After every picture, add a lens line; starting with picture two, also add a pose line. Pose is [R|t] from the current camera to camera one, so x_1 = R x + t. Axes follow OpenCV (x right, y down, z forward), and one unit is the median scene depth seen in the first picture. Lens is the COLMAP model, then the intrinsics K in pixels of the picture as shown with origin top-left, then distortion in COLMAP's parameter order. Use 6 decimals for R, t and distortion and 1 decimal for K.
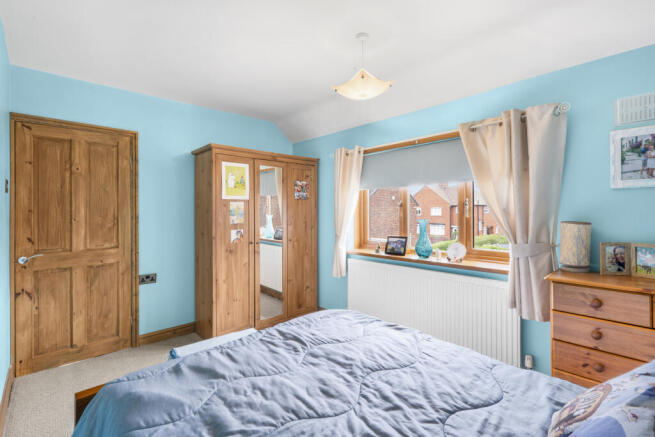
lens RADIAL K [[296.2, 0, 325.8], [0, 296.2, 213.5], [0, 0, 1]] dist [-0.000339, -0.000094]
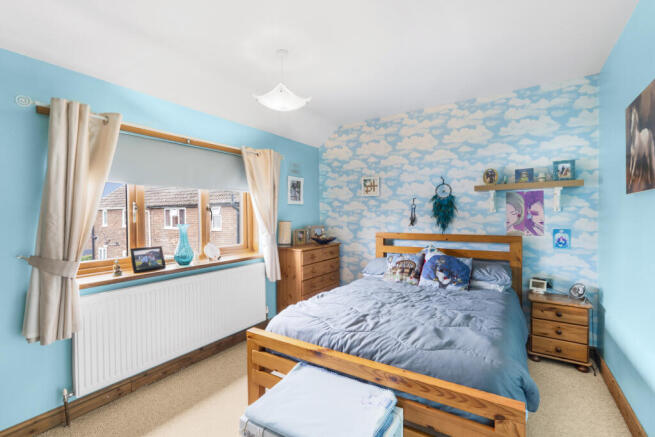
lens RADIAL K [[296.2, 0, 326.1], [0, 296.2, 217.2], [0, 0, 1]] dist [-0.000339, -0.000094]
pose [[-0.227994, -0.002021, 0.973660, -1.142023], [0.014128, 0.999886, 0.005384, -0.000603], [-0.973560, 0.014983, -0.227939, 1.285193]]
